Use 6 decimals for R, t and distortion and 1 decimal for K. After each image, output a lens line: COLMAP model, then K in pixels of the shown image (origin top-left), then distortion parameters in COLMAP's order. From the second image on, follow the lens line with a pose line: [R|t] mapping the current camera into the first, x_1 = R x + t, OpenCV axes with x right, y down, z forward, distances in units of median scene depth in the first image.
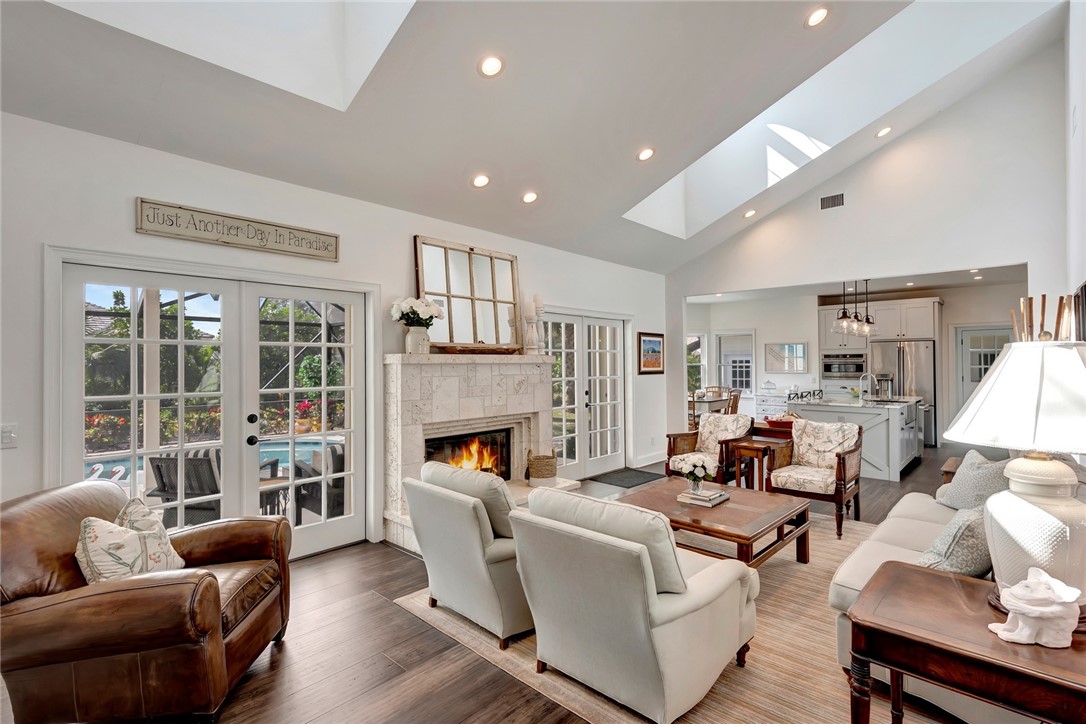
lens RADIAL K [[507.2, 0, 537.1], [0, 507.2, 353.6], [0, 0, 1]] dist [0.001184, -0.000234]
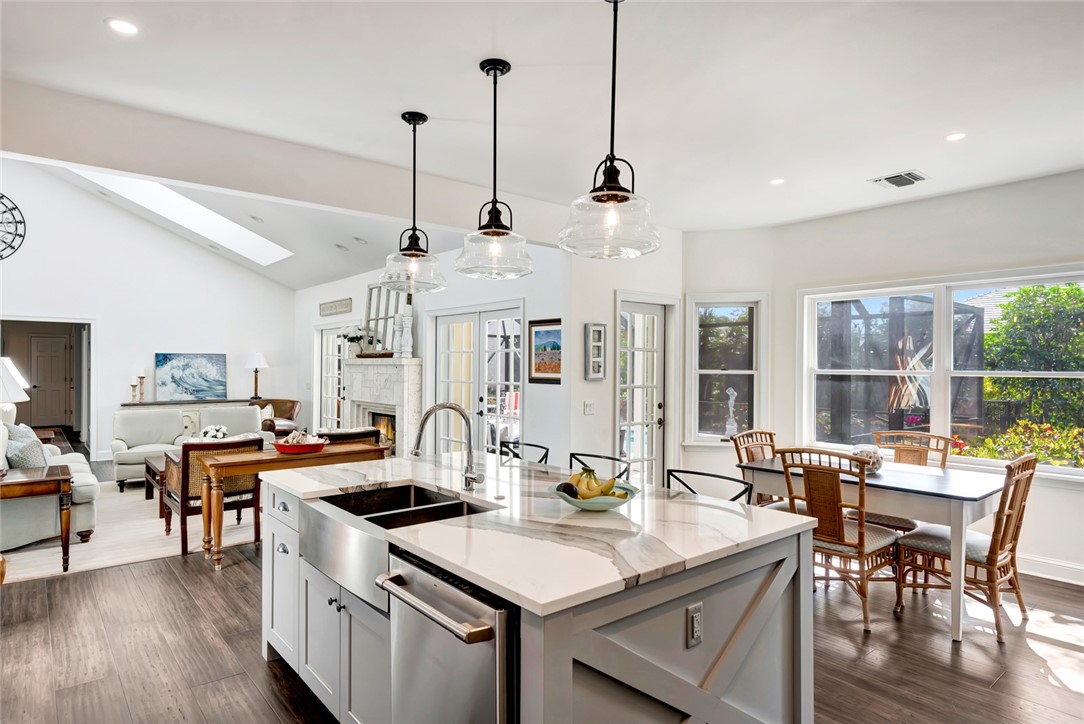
lens RADIAL K [[620.5, 0, 541.4], [0, 620.5, 364.2], [0, 0, 1]] dist [-0.002797, -0.000812]
pose [[-0.128903, 0.003047, -0.991653, 1.408467], [0.015045, 0.999886, 0.001116, 0.021576], [0.991543, -0.014776, -0.128934, 1.526300]]
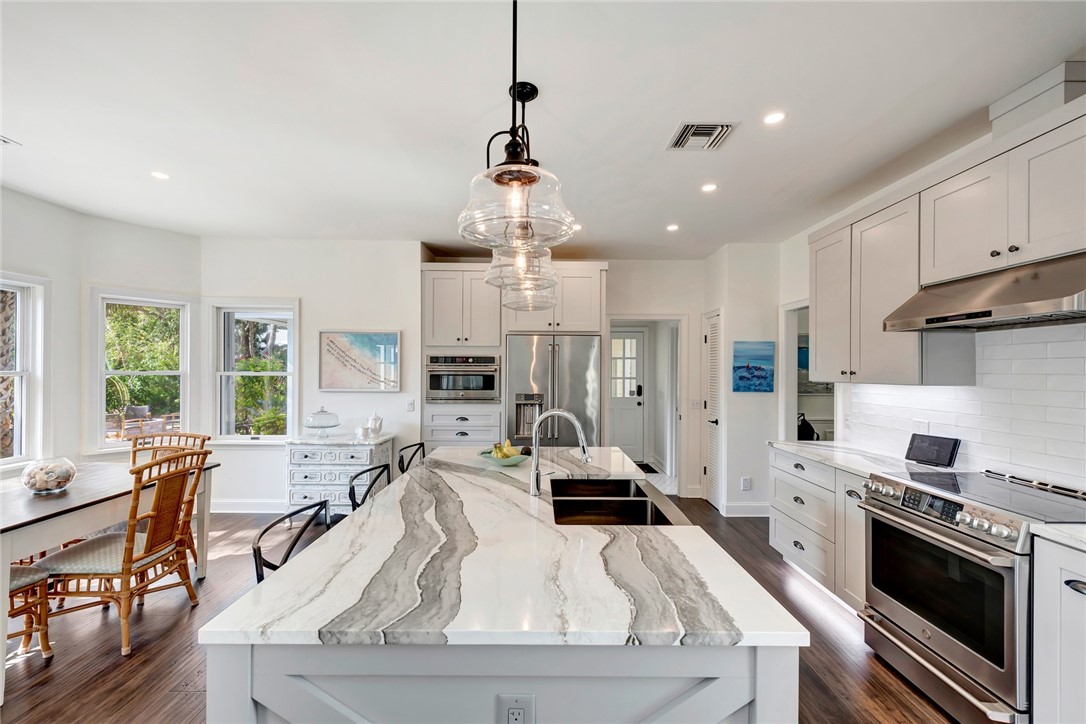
lens RADIAL K [[451.0, 0, 544.6], [0, 451.0, 366.9], [0, 0, 1]] dist [0.003555, 0.000228]
pose [[0.718883, 0.012756, 0.695014, 0.634434], [-0.022281, 0.999741, 0.004697, 0.015503], [-0.694774, -0.018862, 0.718980, 1.130764]]
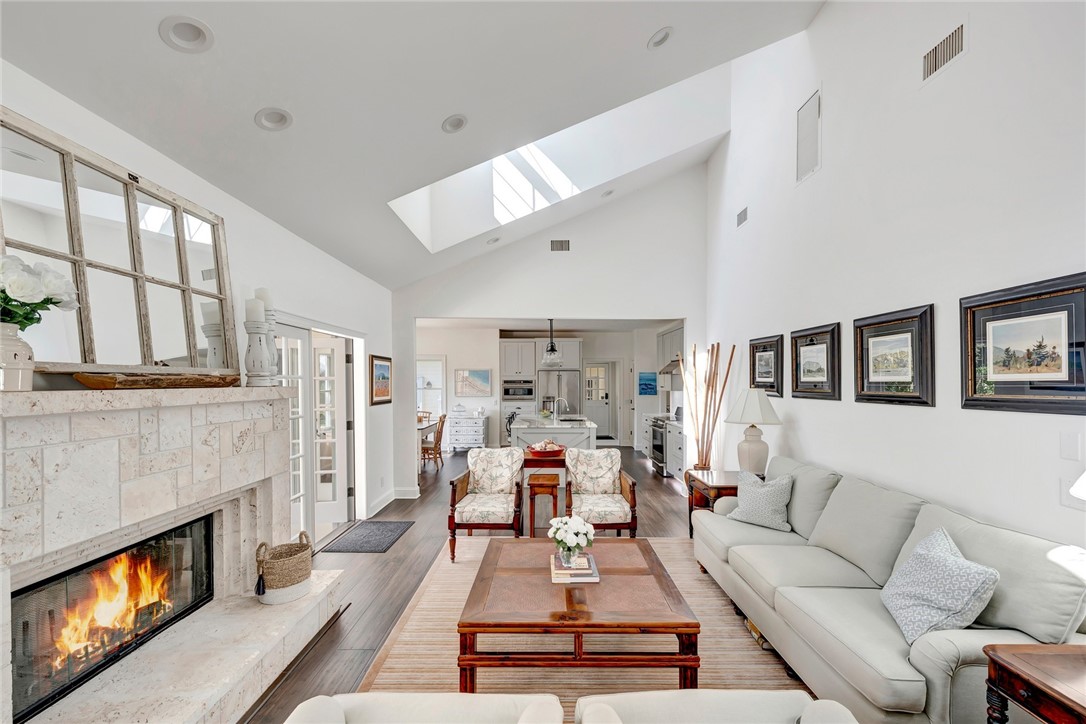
lens RADIAL K [[446.0, 0, 550.5], [0, 446.0, 384.5], [0, 0, 1]] dist [0.007336, -0.001857]
pose [[0.720103, -0.001817, 0.693865, -0.131102], [-0.013440, 0.999772, 0.016566, -0.013135], [-0.693737, -0.021255, 0.719914, 0.363159]]
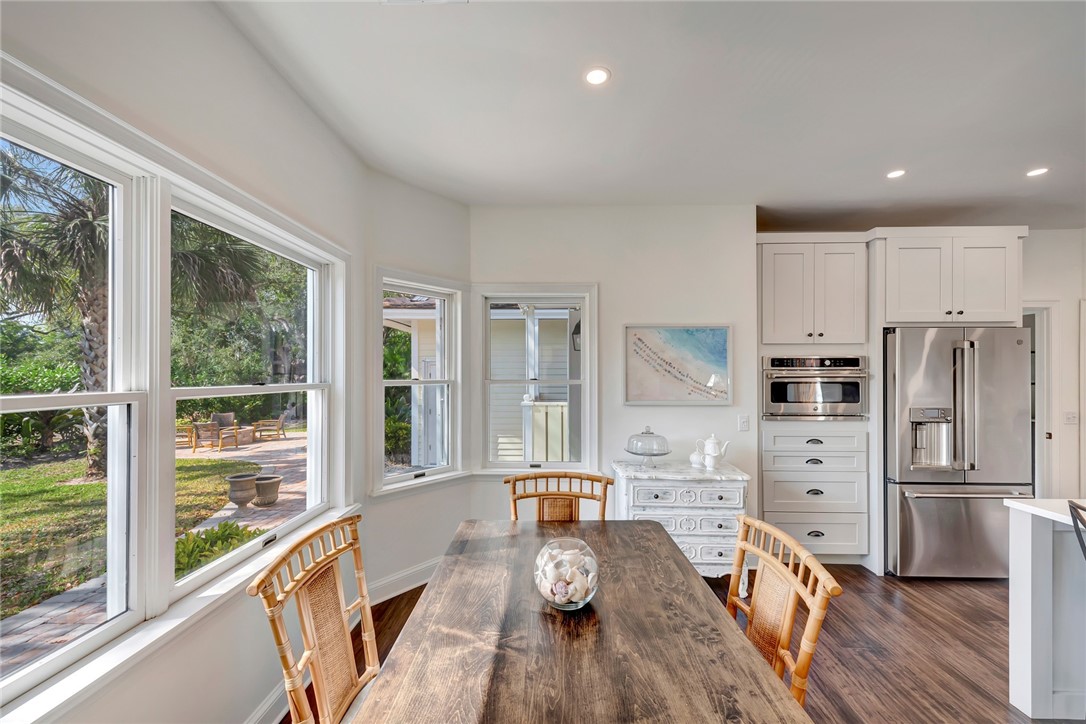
lens RADIAL K [[446.0, 0, 540.0], [0, 446.0, 367.7], [0, 0, 1]] dist [0.007336, -0.001857]
pose [[0.748420, 0.011656, 0.663123, 0.396348], [-0.015818, 0.999875, 0.000278, 0.023625], [-0.663037, -0.010698, 0.748511, 1.659334]]
